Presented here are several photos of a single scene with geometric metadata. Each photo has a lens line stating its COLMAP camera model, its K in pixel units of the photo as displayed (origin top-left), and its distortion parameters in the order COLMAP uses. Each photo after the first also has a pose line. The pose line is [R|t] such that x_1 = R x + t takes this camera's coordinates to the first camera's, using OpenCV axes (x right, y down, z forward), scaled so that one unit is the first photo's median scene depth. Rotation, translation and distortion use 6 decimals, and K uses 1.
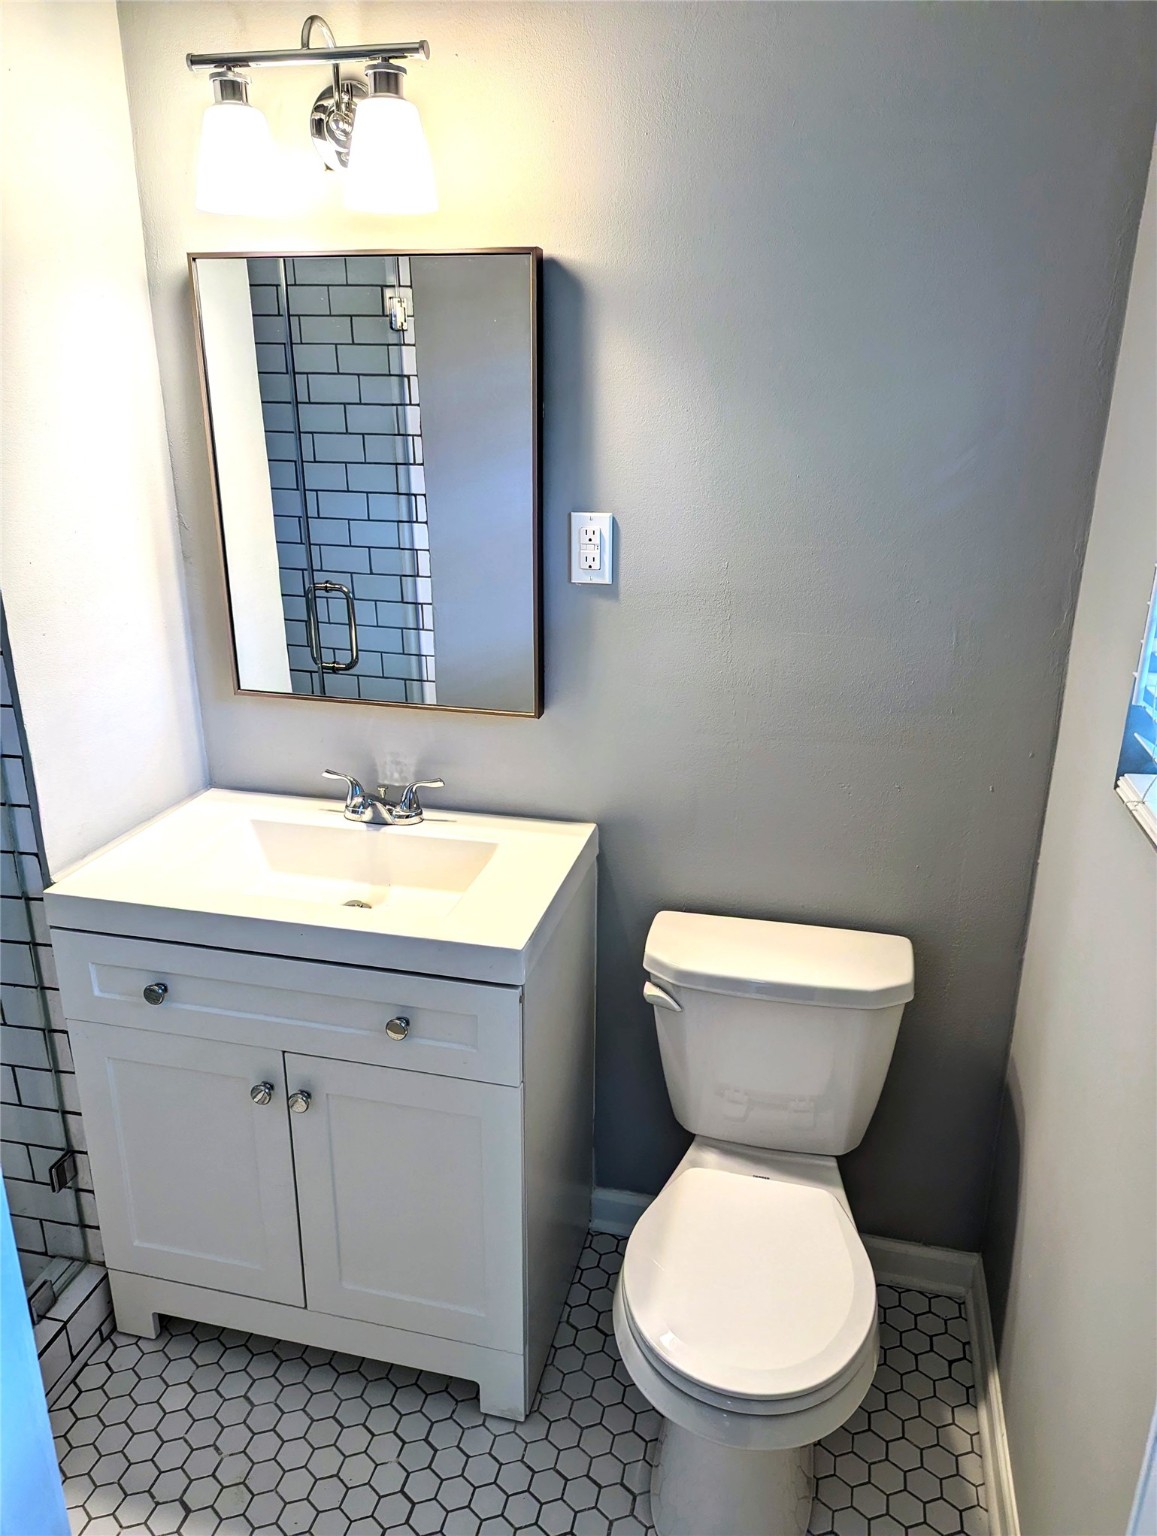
lens RADIAL K [[1066.1, 0, 578.5], [0, 1066.1, 768.0], [0, 0, 1]] dist [0.071186, -0.063808]
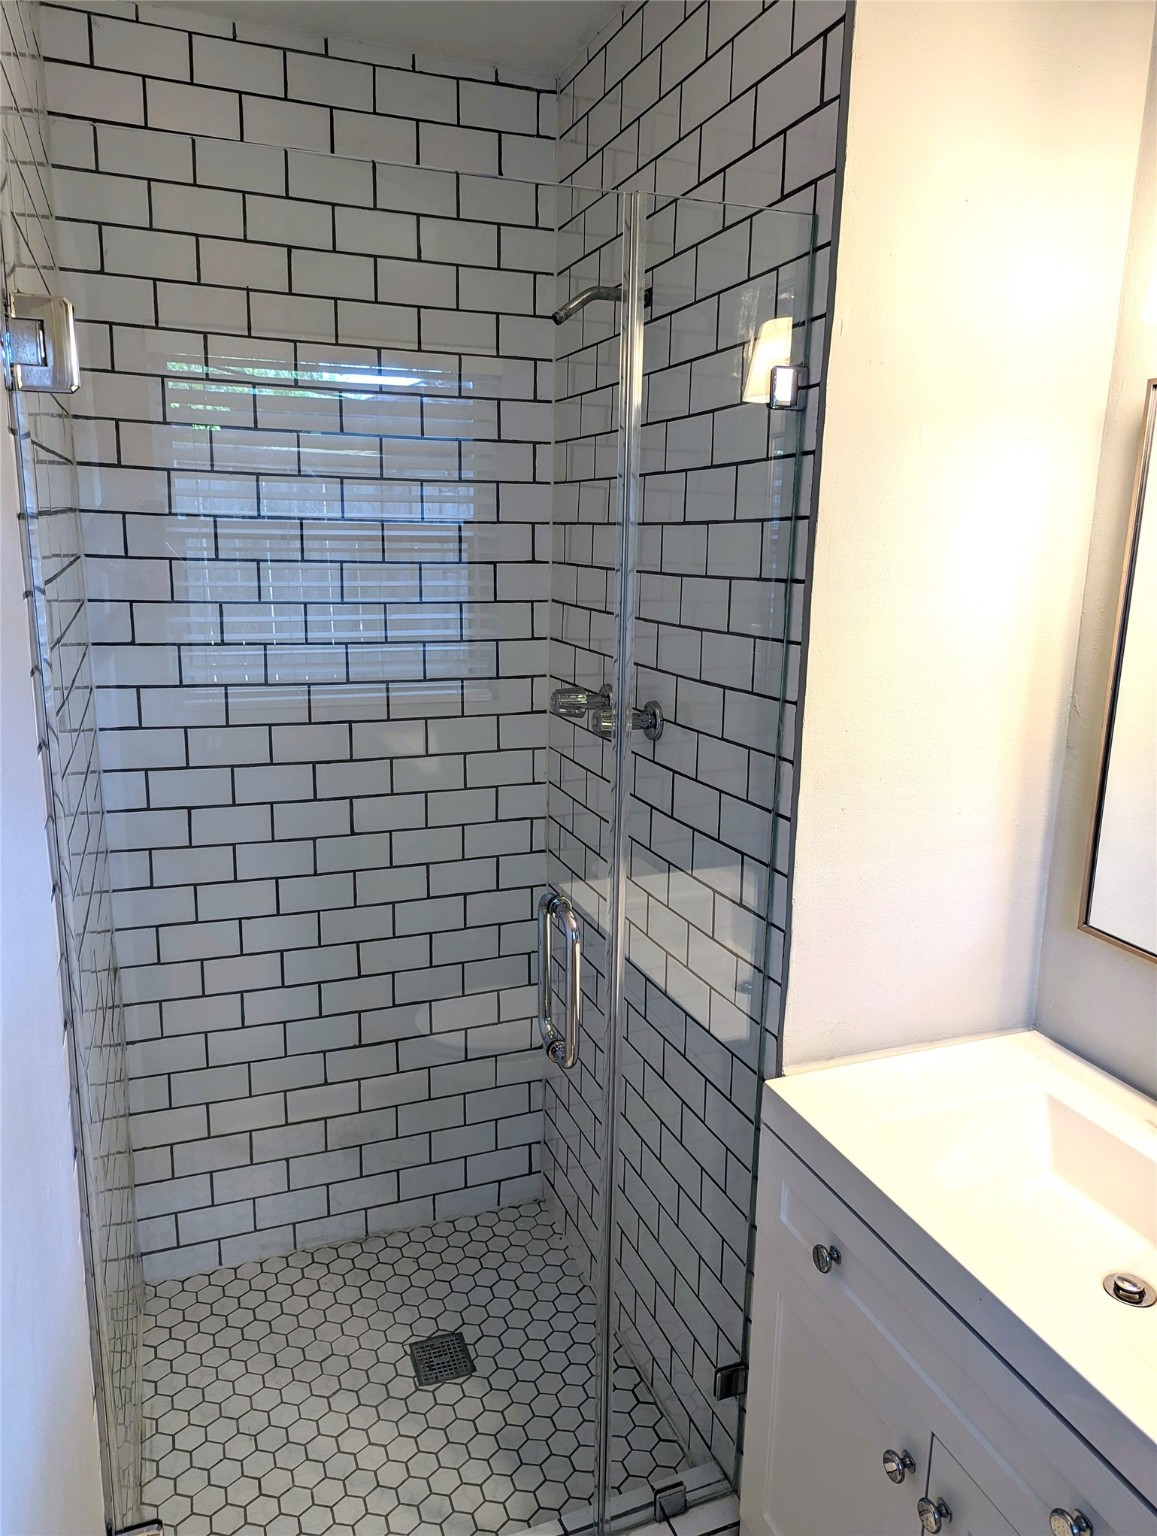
lens RADIAL K [[1084.2, 0, 579.7], [0, 1084.2, 778.0], [0, 0, 1]] dist [0.060839, -0.055388]
pose [[0.577976, 0.195139, -0.792379, 0.076913], [-0.288028, 0.957278, 0.025656, -0.092988], [0.763534, 0.213399, 0.609490, 0.238872]]
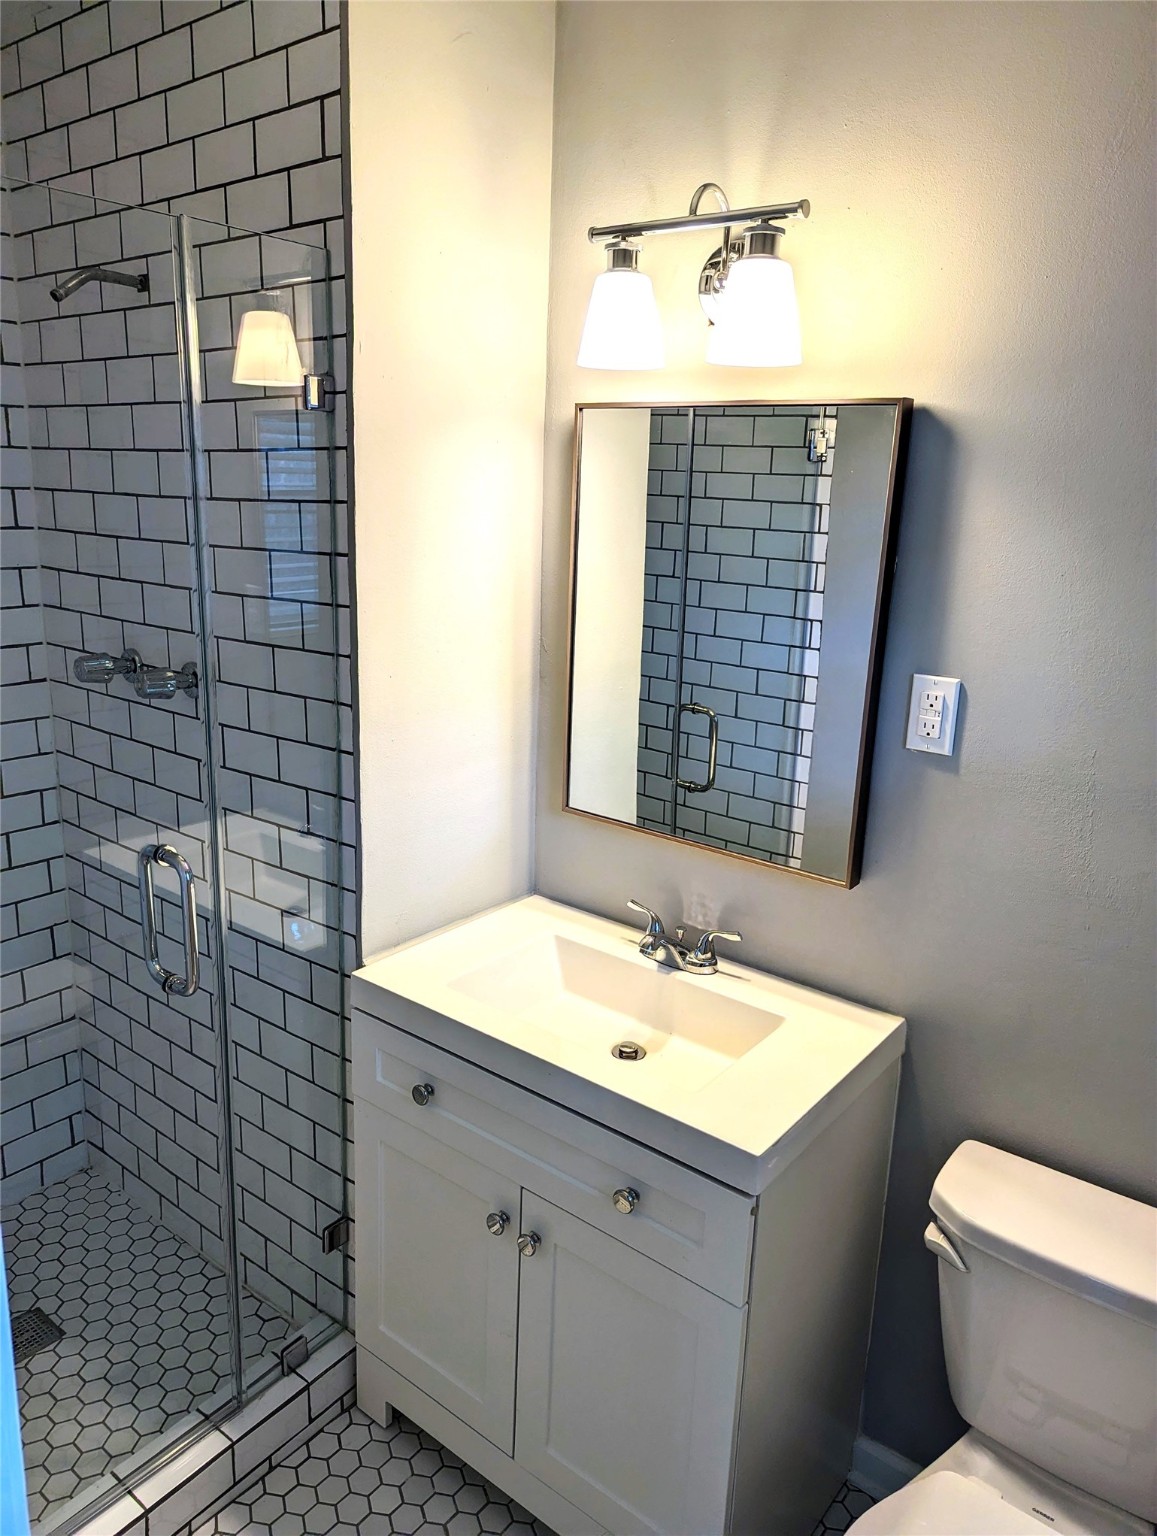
lens RADIAL K [[1066.1, 0, 578.5], [0, 1066.1, 768.0], [0, 0, 1]] dist [0.071186, -0.063808]
pose [[0.913337, 0.132794, -0.384944, 0.086698], [-0.167020, 0.984321, -0.056719, -0.056454], [0.371376, 0.116096, 0.921196, 0.062156]]
